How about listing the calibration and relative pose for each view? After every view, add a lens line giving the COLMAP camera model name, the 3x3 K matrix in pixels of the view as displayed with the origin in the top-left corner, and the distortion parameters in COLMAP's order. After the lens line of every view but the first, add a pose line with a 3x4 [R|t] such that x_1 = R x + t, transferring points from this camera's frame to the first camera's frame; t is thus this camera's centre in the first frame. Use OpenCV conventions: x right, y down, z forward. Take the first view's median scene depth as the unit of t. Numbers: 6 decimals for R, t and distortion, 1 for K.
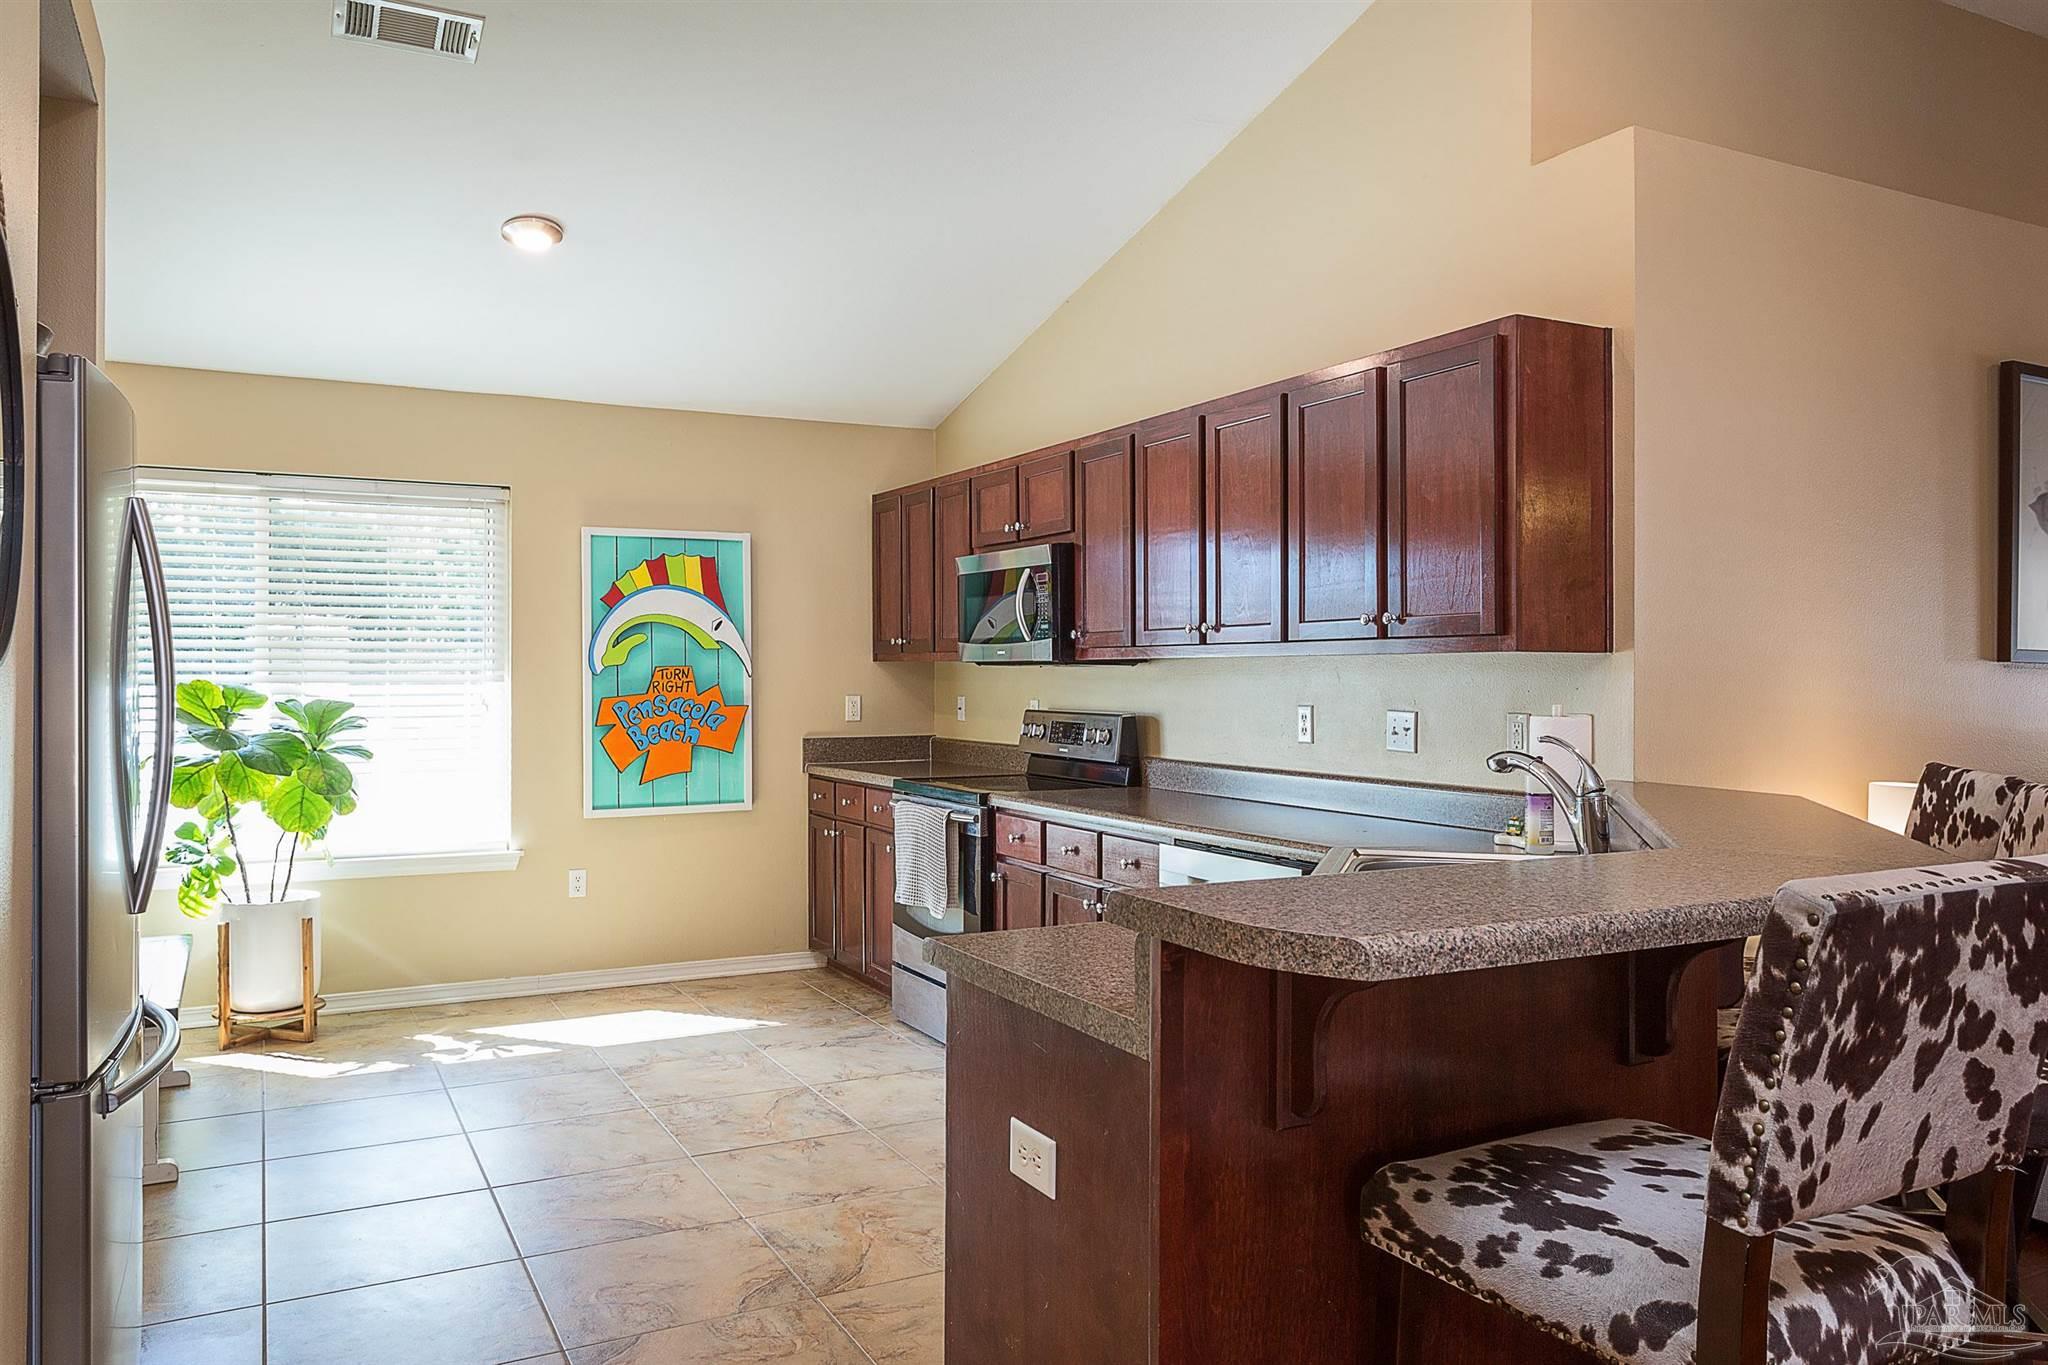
lens RADIAL K [[1491.1, 0, 1025.4], [0, 1491.1, 672.9], [0, 0, 1]] dist [0.000227, -0.000324]
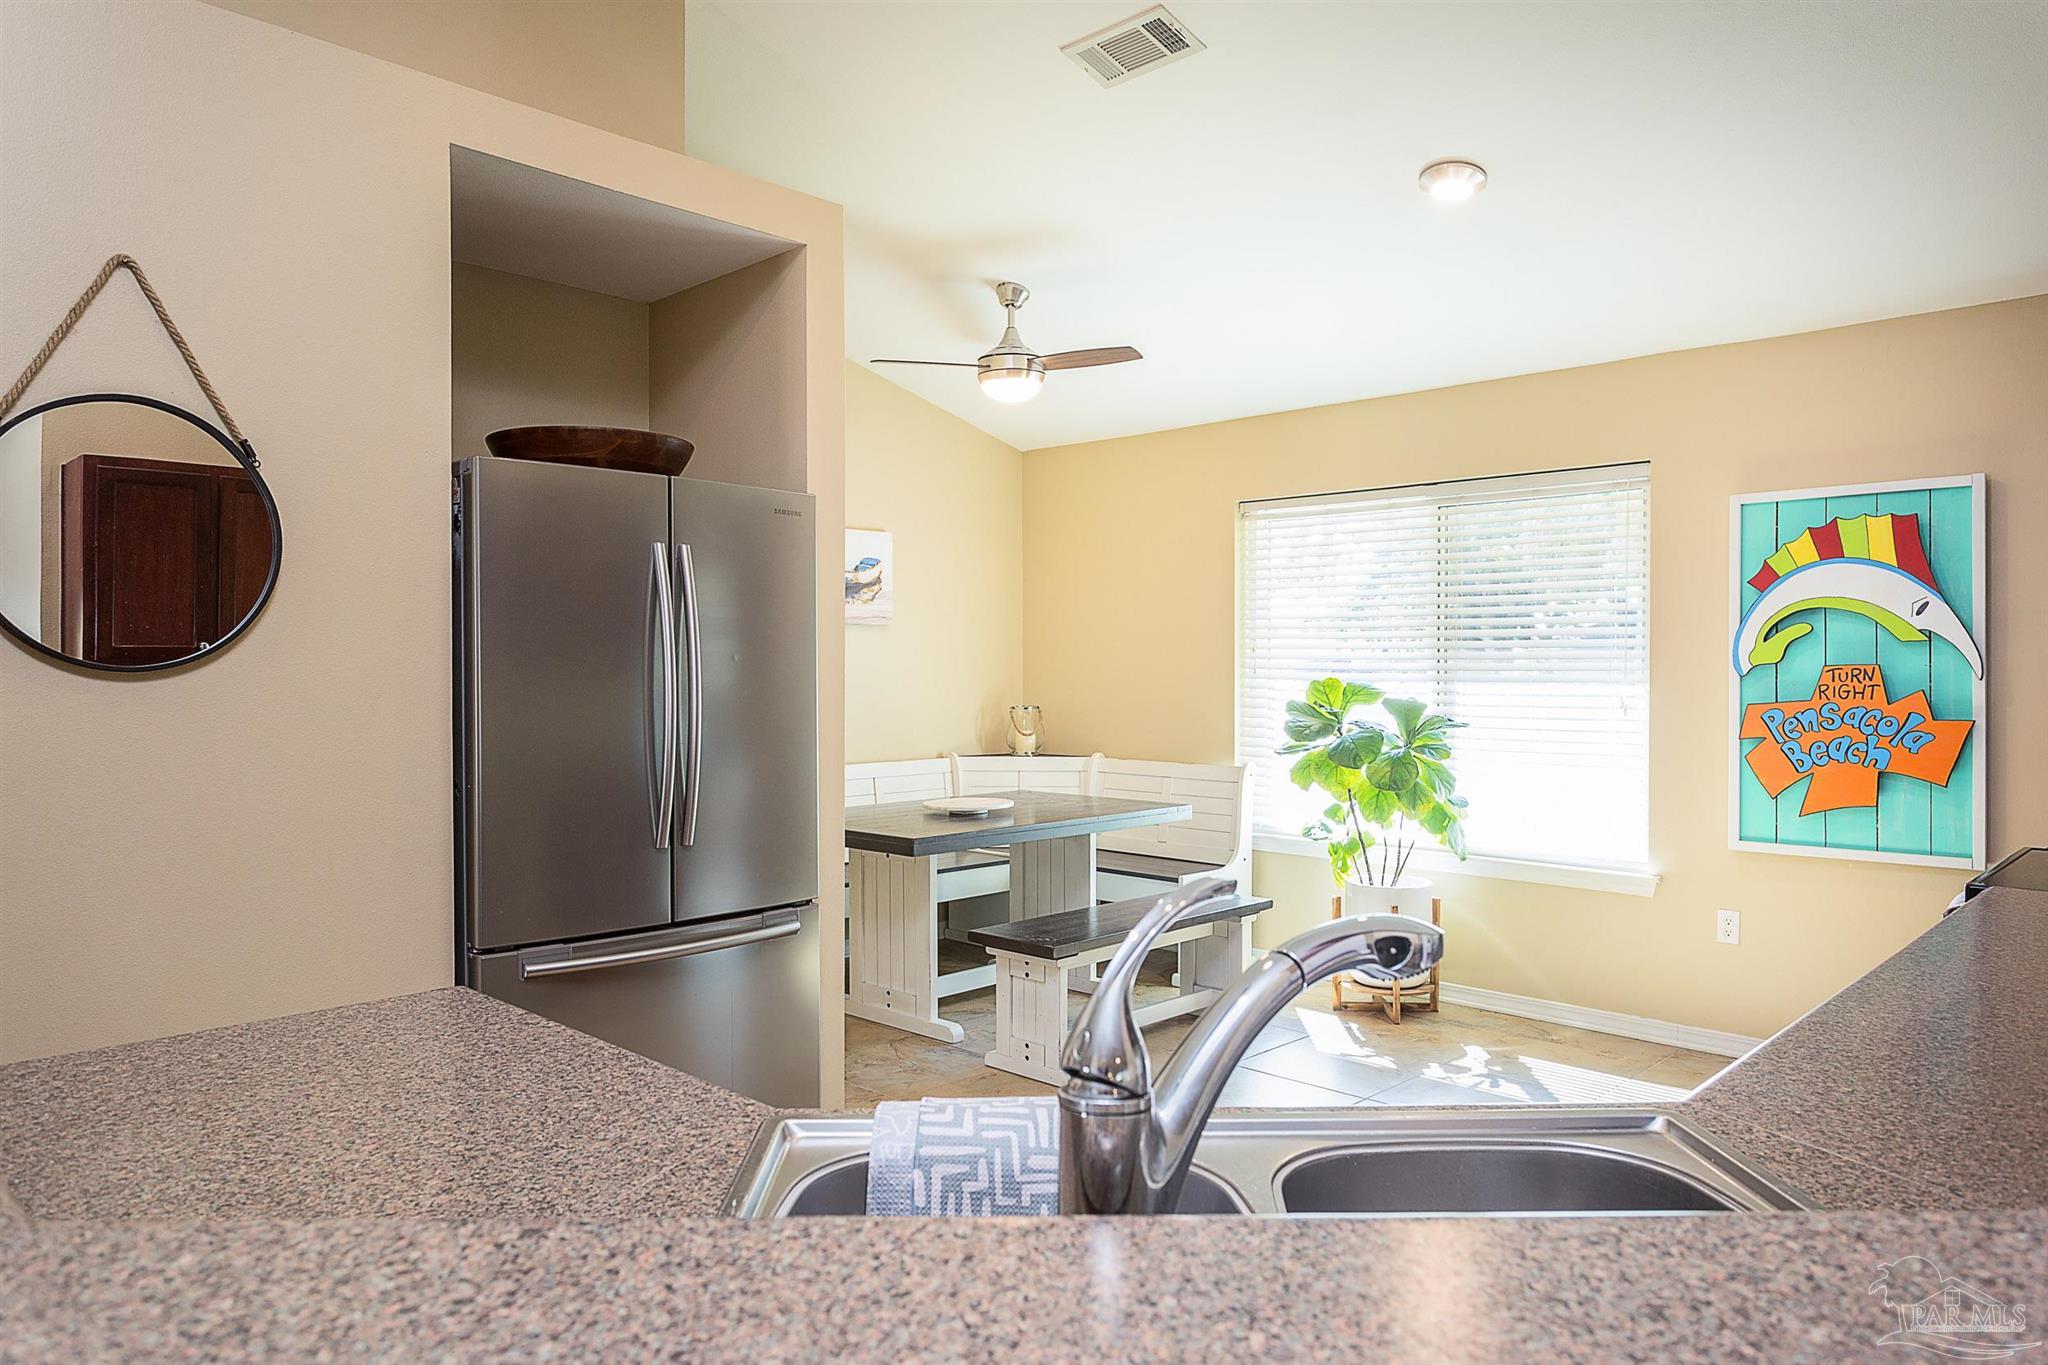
lens RADIAL K [[1332.8, 0, 1024.2], [0, 1332.8, 686.8], [0, 0, 1]] dist [0.002344, 0.000992]
pose [[0.322700, 0.017389, -0.946342, 0.270786], [-0.001068, 0.999837, 0.018008, -0.005130], [0.946501, -0.004801, 0.322666, 0.388903]]
